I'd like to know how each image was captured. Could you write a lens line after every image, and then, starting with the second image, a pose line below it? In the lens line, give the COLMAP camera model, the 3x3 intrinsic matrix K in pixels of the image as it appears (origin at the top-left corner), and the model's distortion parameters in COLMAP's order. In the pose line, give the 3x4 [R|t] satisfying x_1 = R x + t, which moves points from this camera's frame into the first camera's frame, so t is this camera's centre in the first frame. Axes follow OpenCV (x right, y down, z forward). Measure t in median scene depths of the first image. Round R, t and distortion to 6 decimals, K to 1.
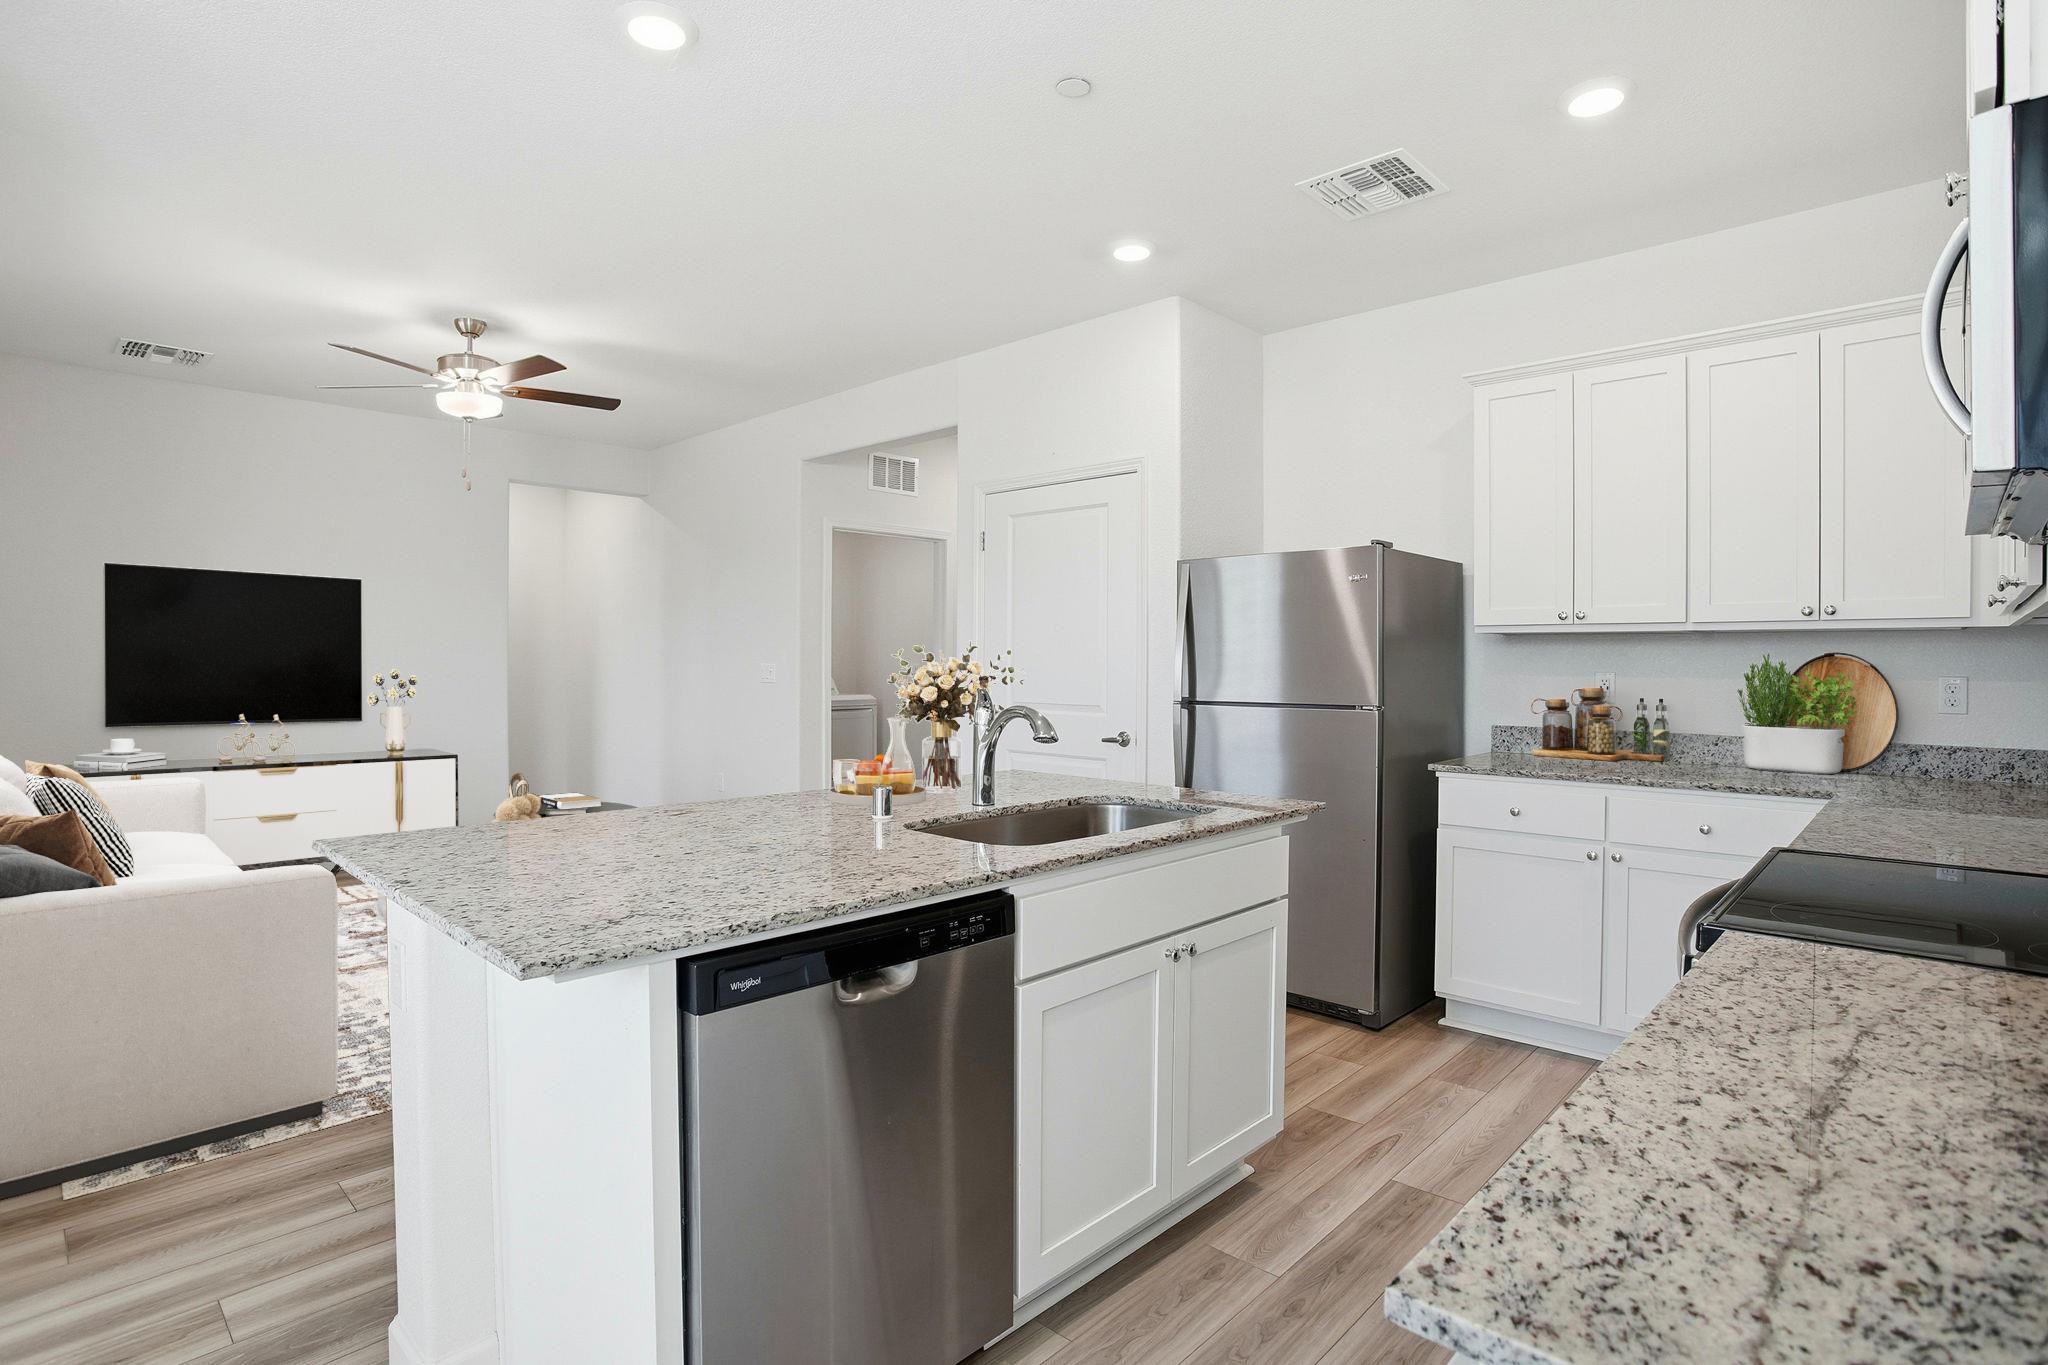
lens RADIAL K [[1029.9, 0, 1028.0], [0, 1029.9, 663.9], [0, 0, 1]] dist [-0.070595, 0.027065]
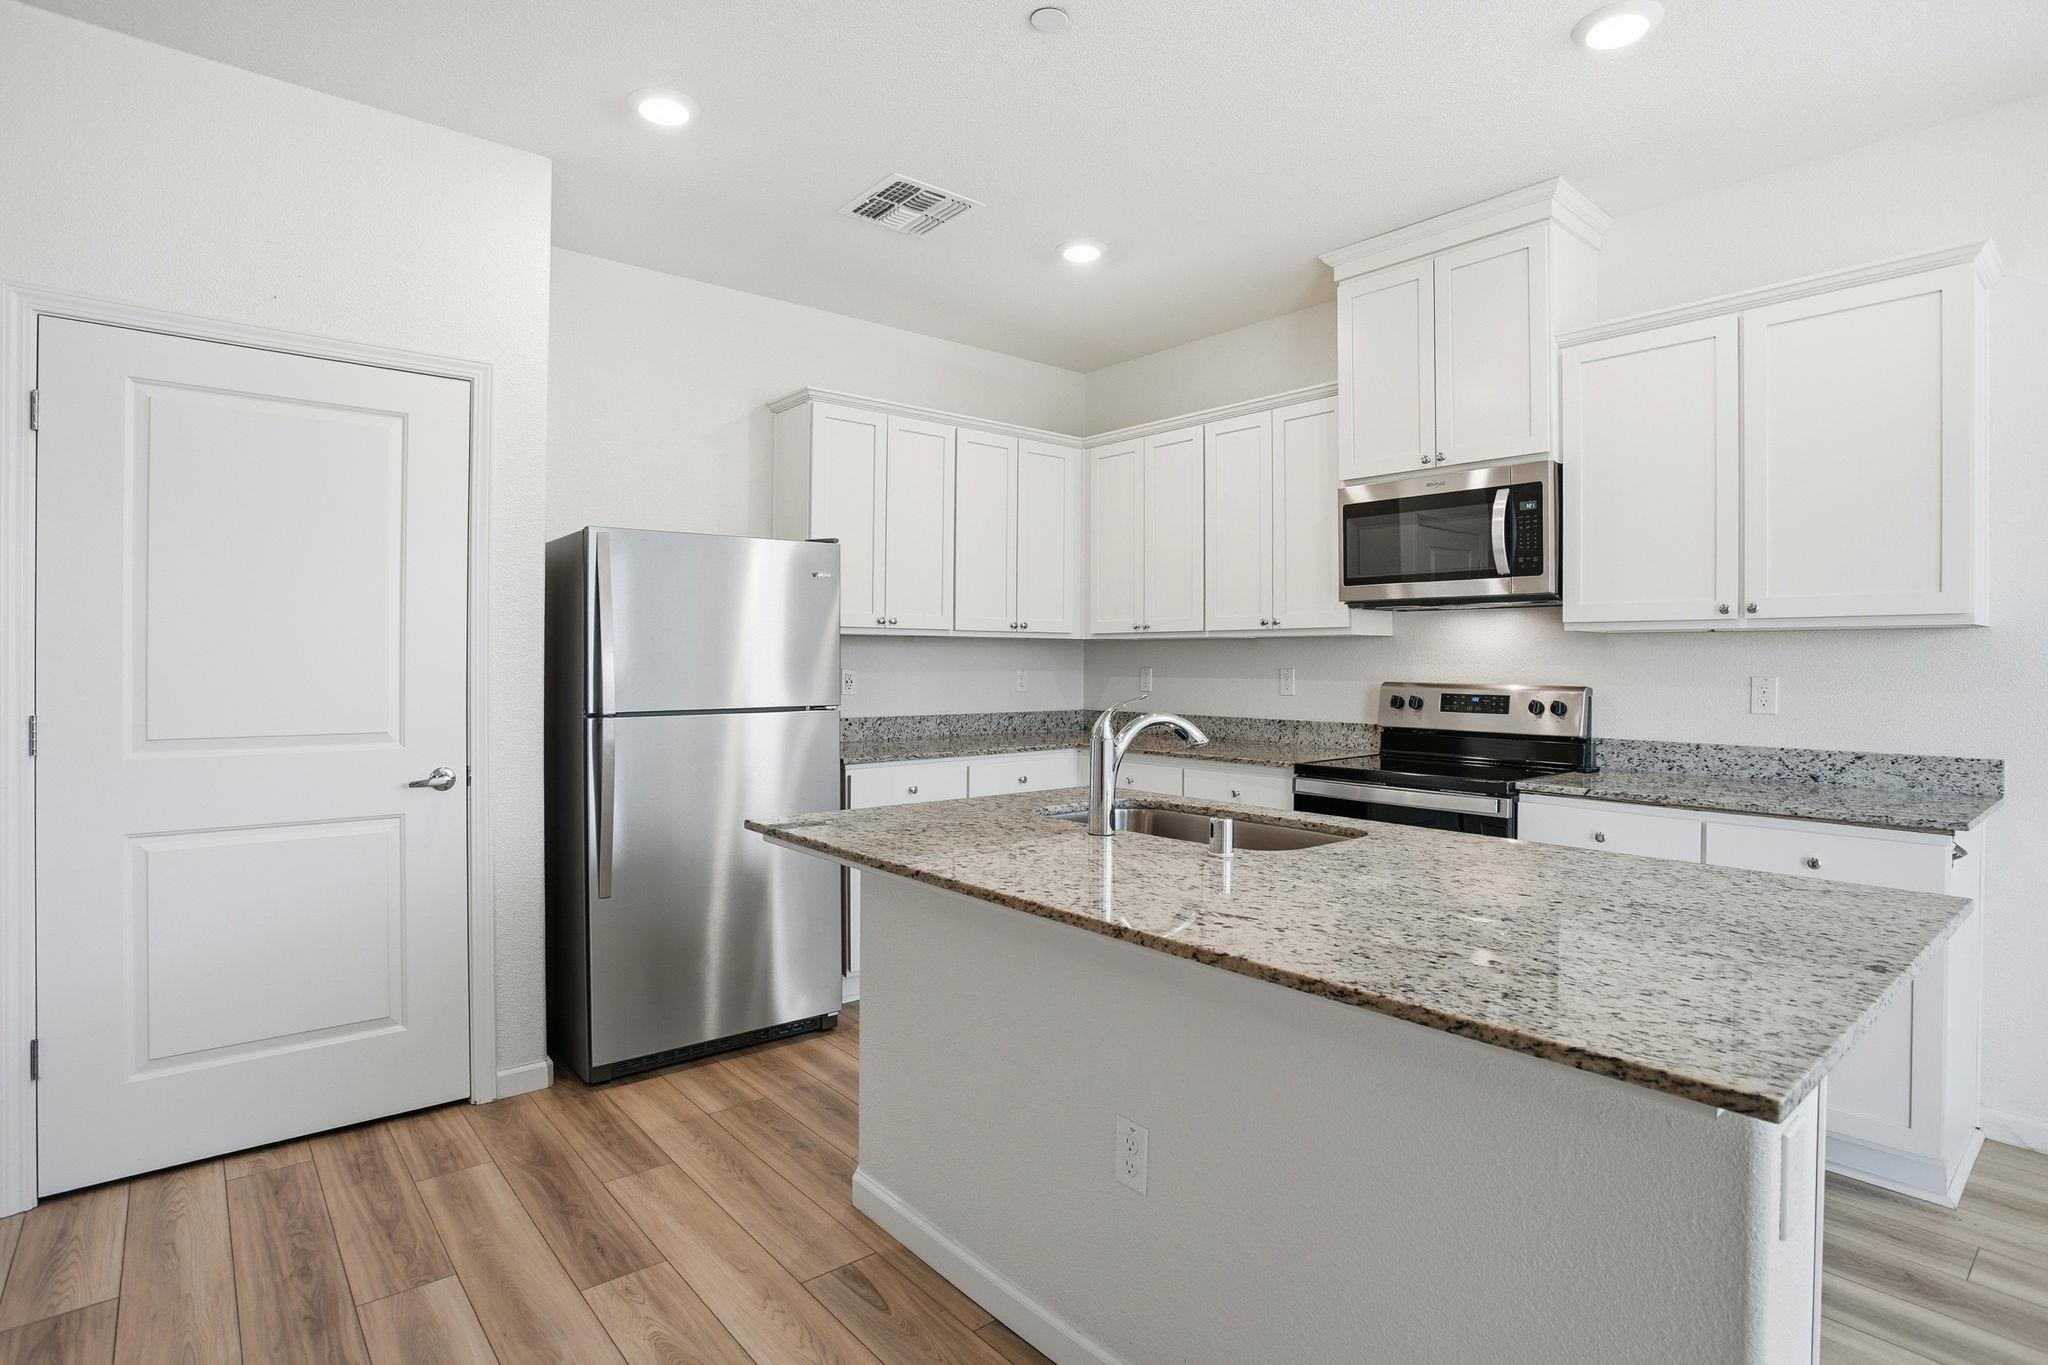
lens RADIAL K [[1029.9, 0, 1028.0], [0, 1029.9, 663.9], [0, 0, 1]] dist [-0.070595, 0.027065]
pose [[0.111548, -0.002480, 0.993756, -0.515641], [0.001986, 0.999995, 0.002273, -0.001911], [-0.993757, 0.001720, 0.111553, 0.561509]]
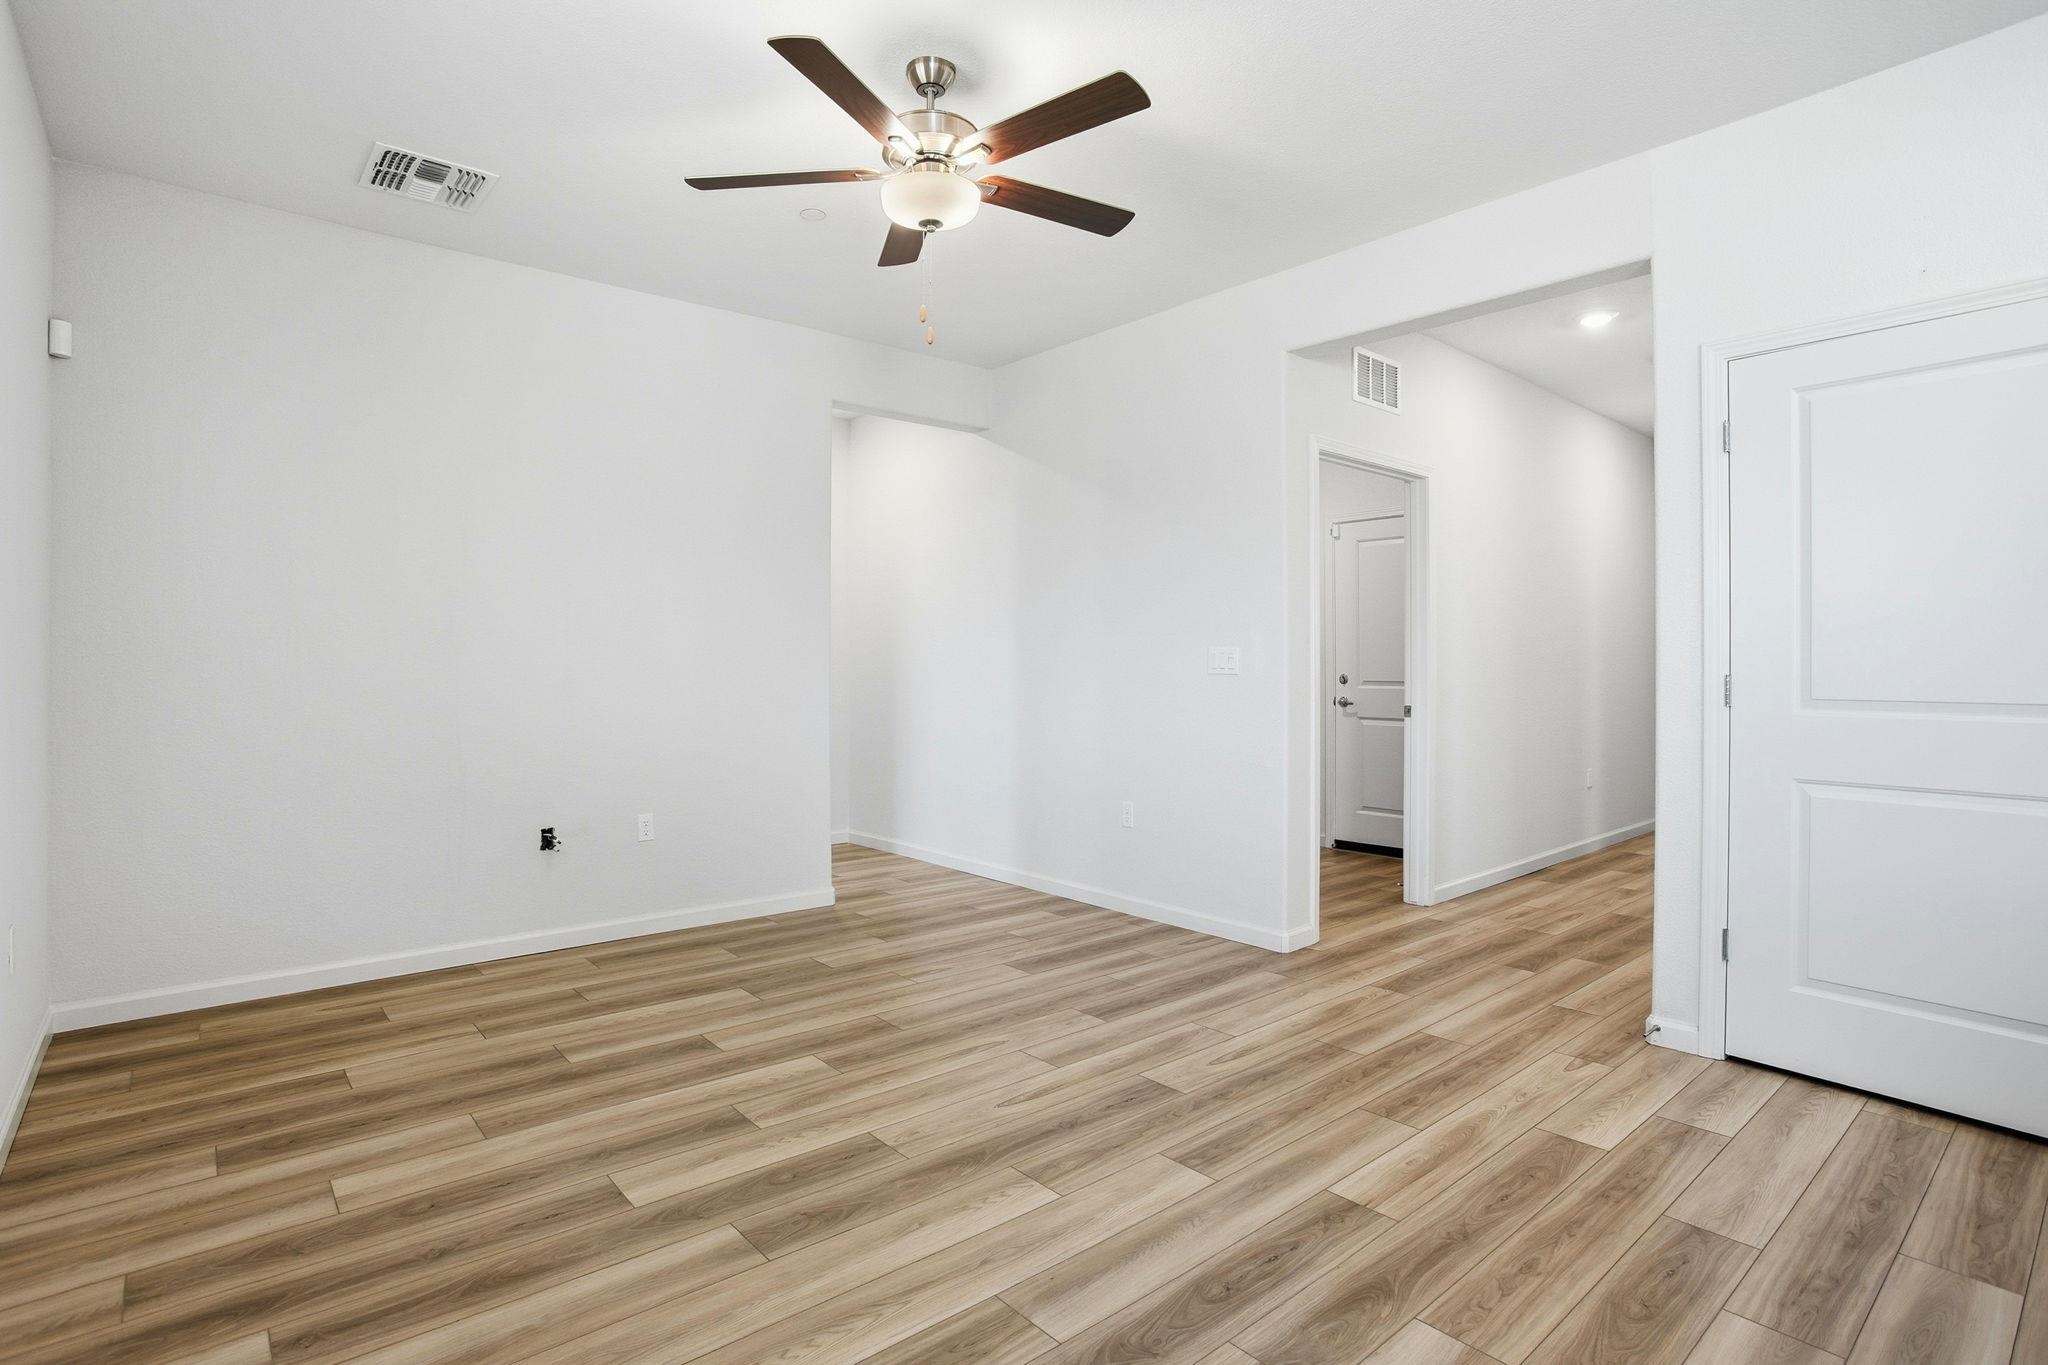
lens RADIAL K [[1018.1, 0, 1025.5], [0, 1018.1, 668.3], [0, 0, 1]] dist [-0.074050, 0.026219]
pose [[0.994519, -0.001091, -0.104552, -0.456930], [0.000817, 0.999996, -0.002659, 0.022876], [0.104555, 0.002559, 0.994516, 0.431887]]
